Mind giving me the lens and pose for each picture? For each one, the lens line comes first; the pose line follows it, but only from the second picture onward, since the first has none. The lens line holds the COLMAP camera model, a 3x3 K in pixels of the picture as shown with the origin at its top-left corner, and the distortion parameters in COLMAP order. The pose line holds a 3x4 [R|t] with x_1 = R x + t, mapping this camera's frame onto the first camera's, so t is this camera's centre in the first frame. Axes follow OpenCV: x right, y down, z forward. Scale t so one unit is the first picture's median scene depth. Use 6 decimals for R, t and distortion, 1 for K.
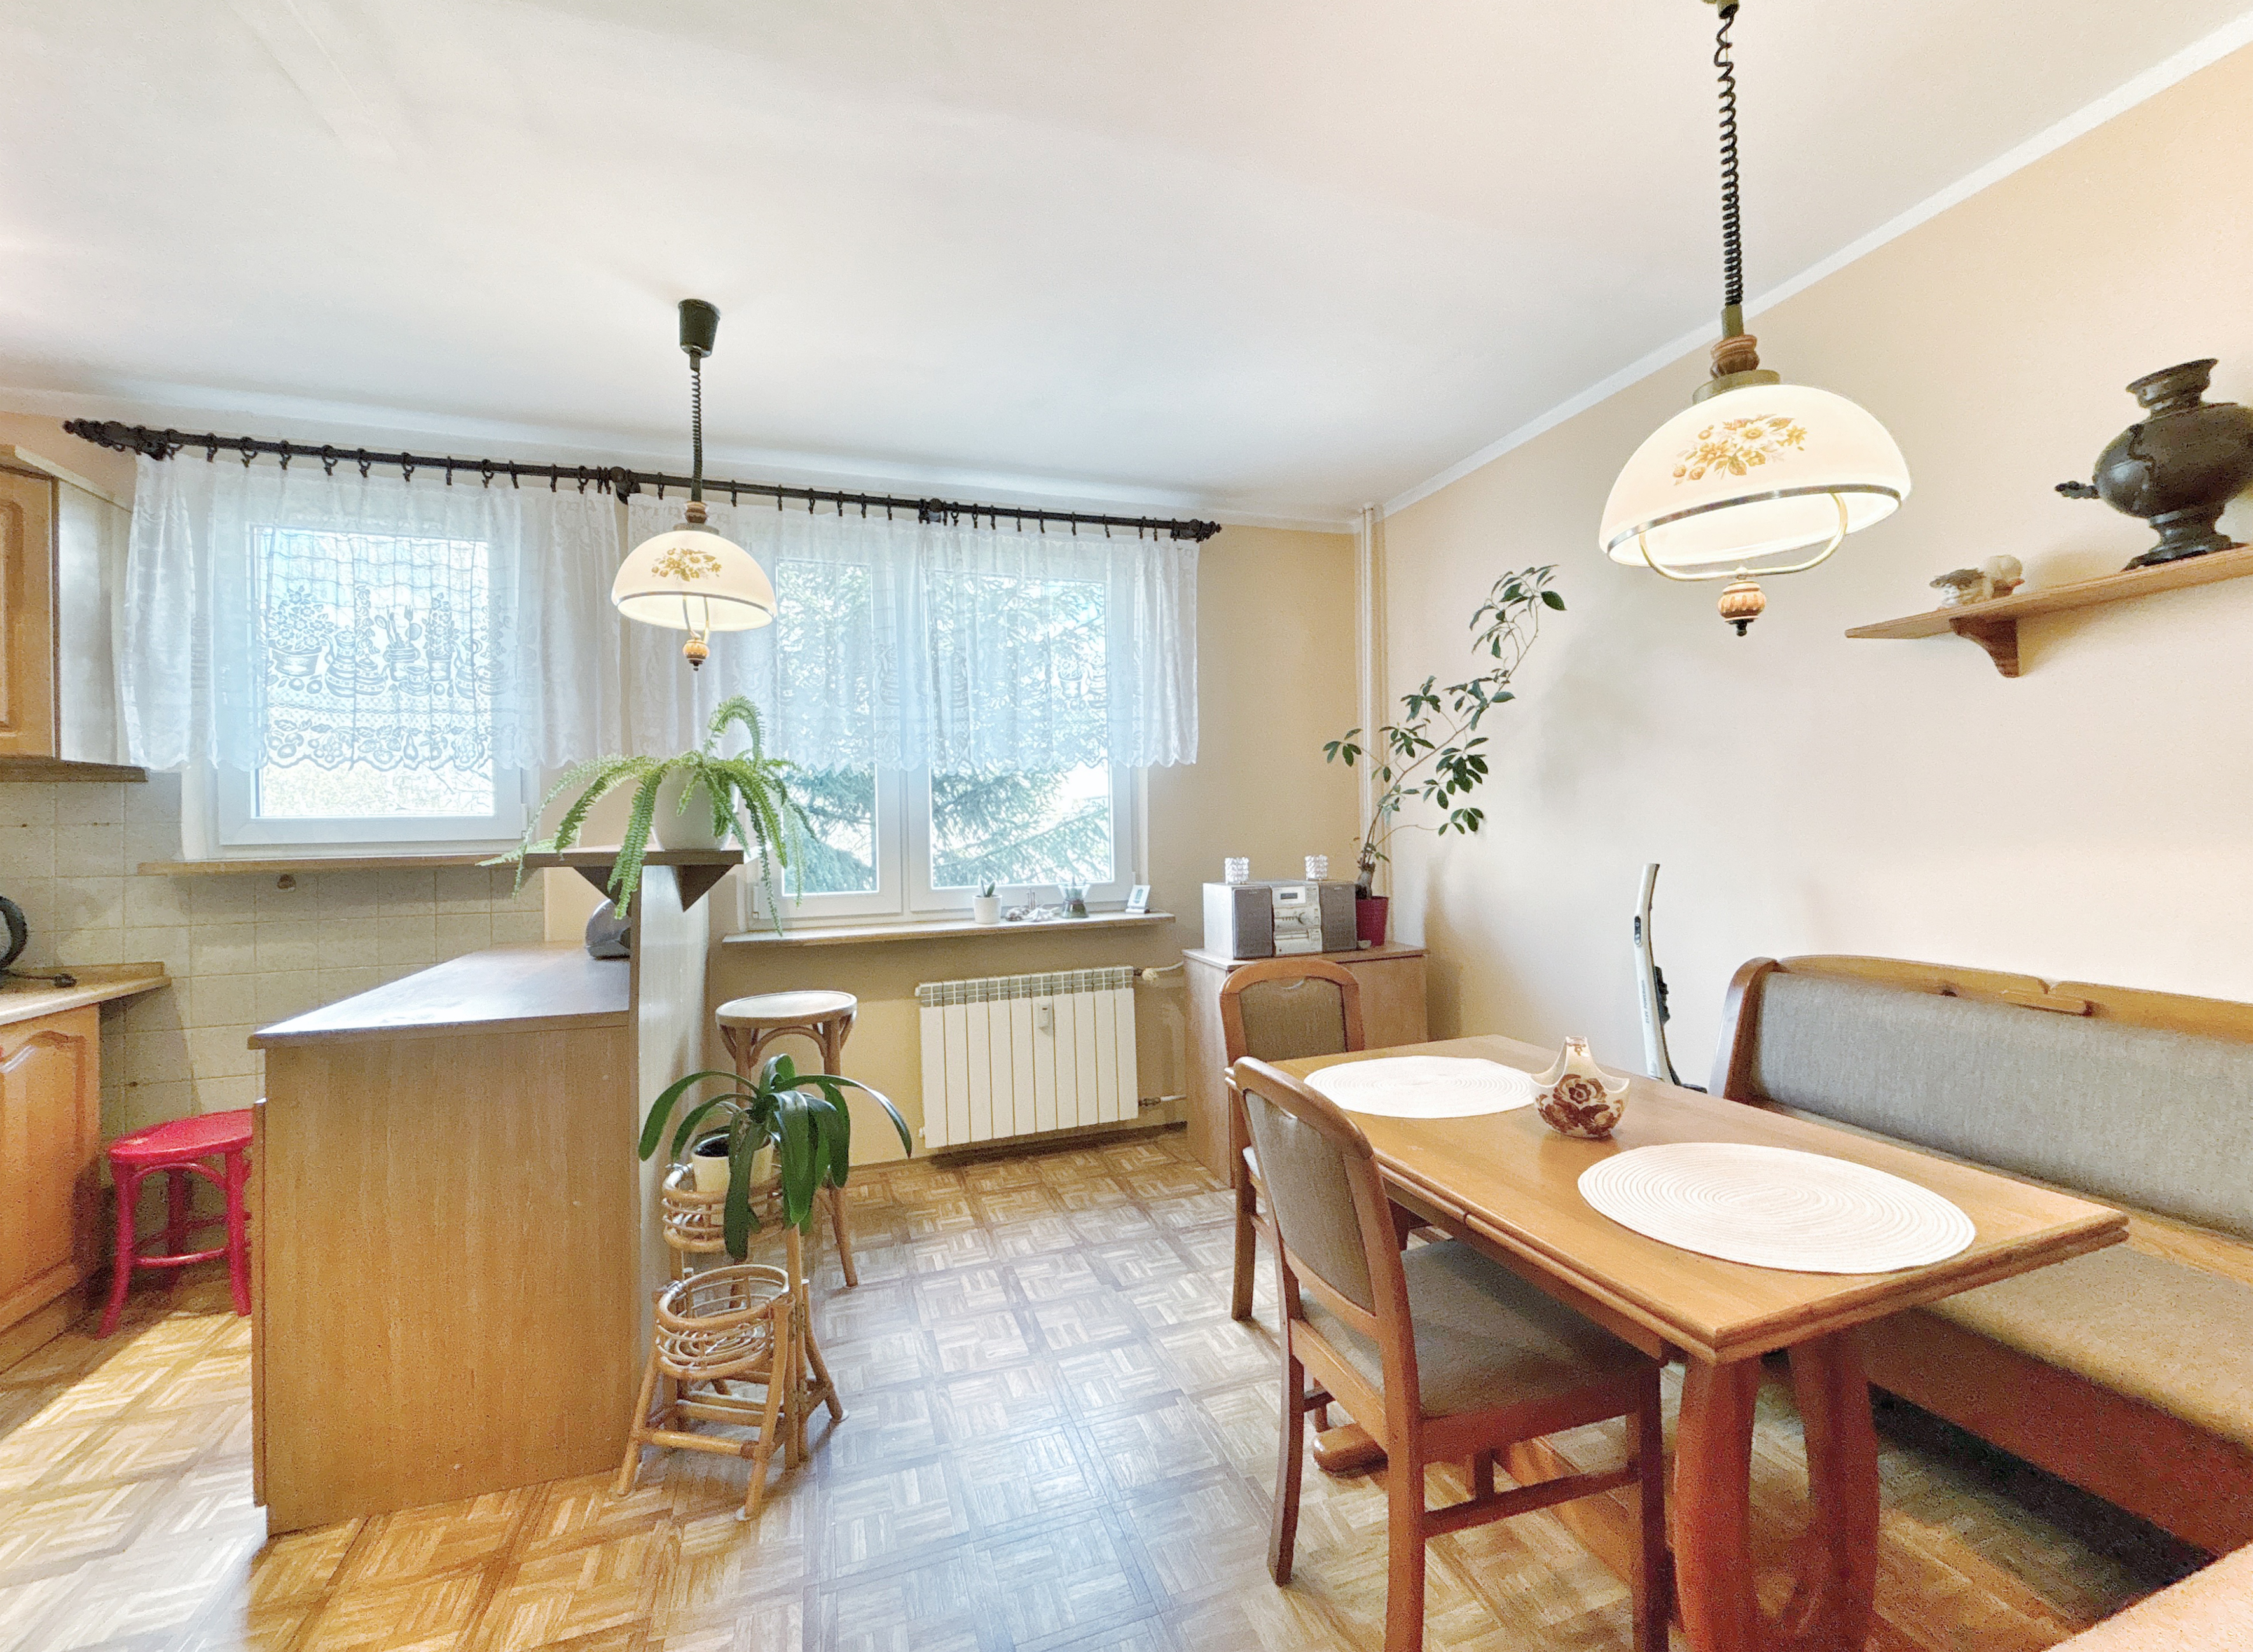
lens RADIAL K [[929.6, 0, 1129.1], [0, 929.6, 821.2], [0, 0, 1]] dist [0.000795, 0.000432]
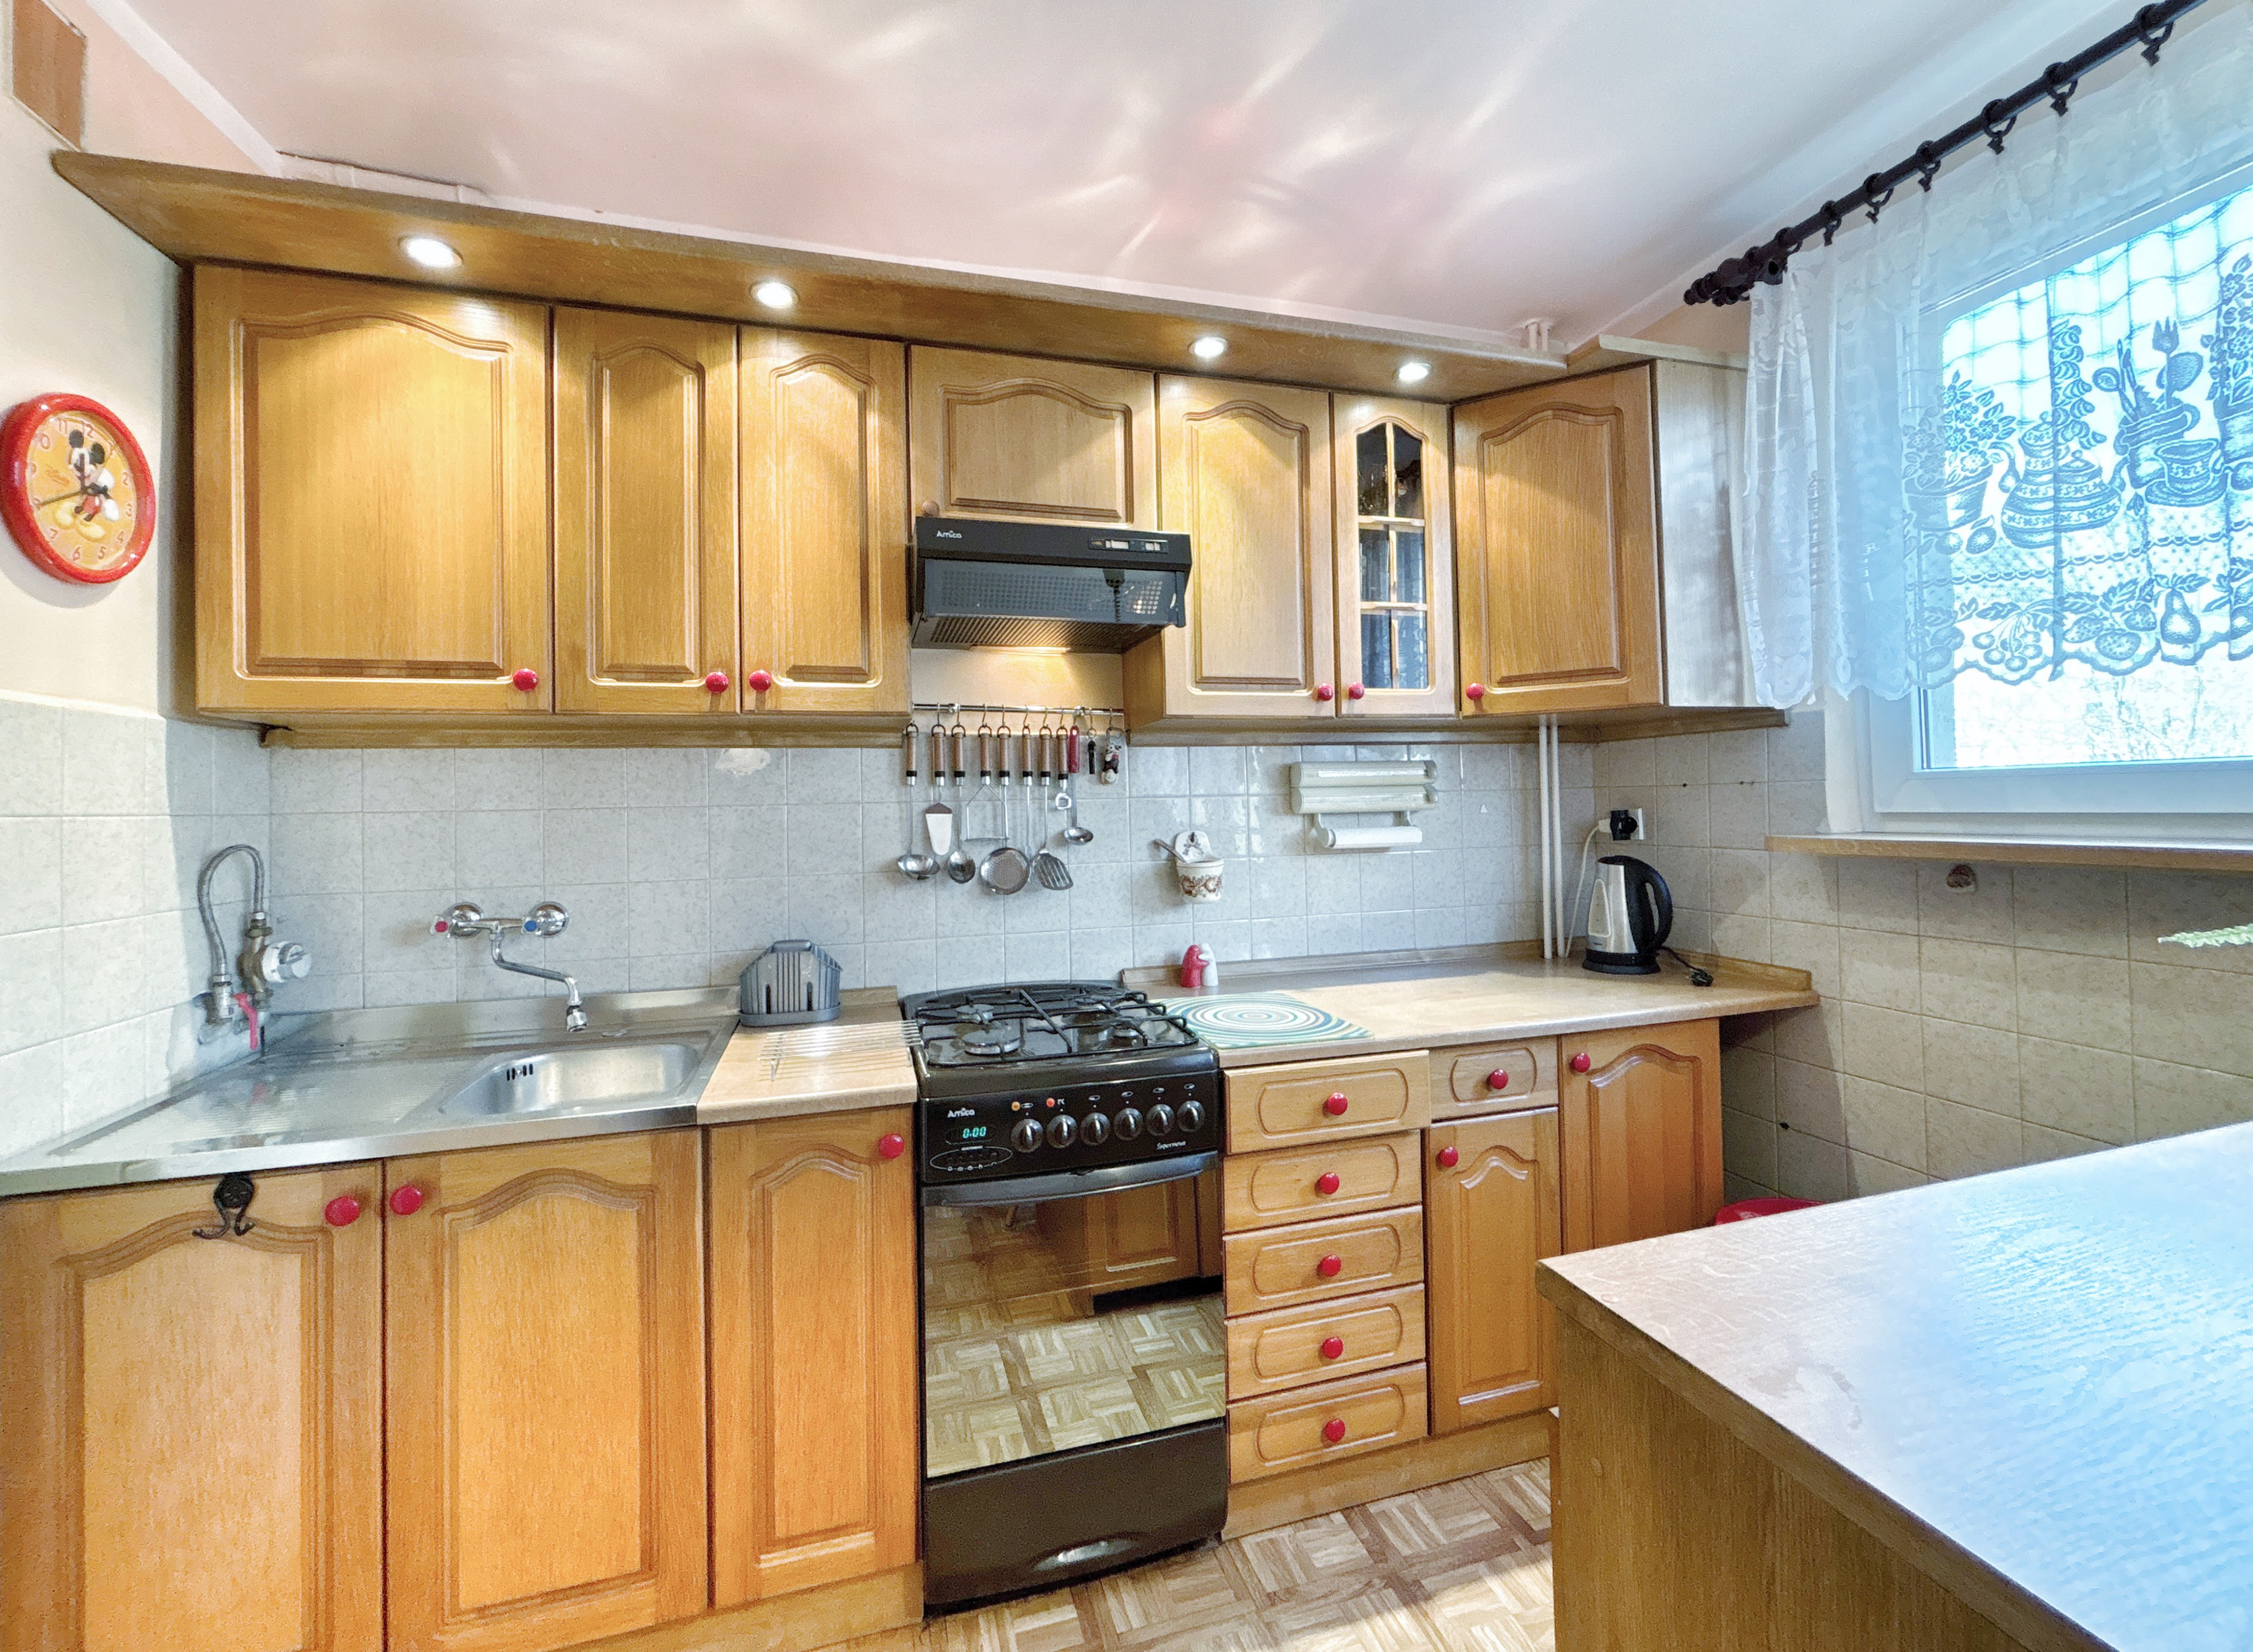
lens RADIAL K [[929.6, 0, 1135.2], [0, 929.6, 782.2], [0, 0, 1]] dist [0.000795, 0.000432]
pose [[-0.044829, -0.001814, -0.998993, -0.284191], [0.028398, 0.999592, -0.003089, -0.009488], [0.998591, -0.028508, -0.044759, 0.504403]]
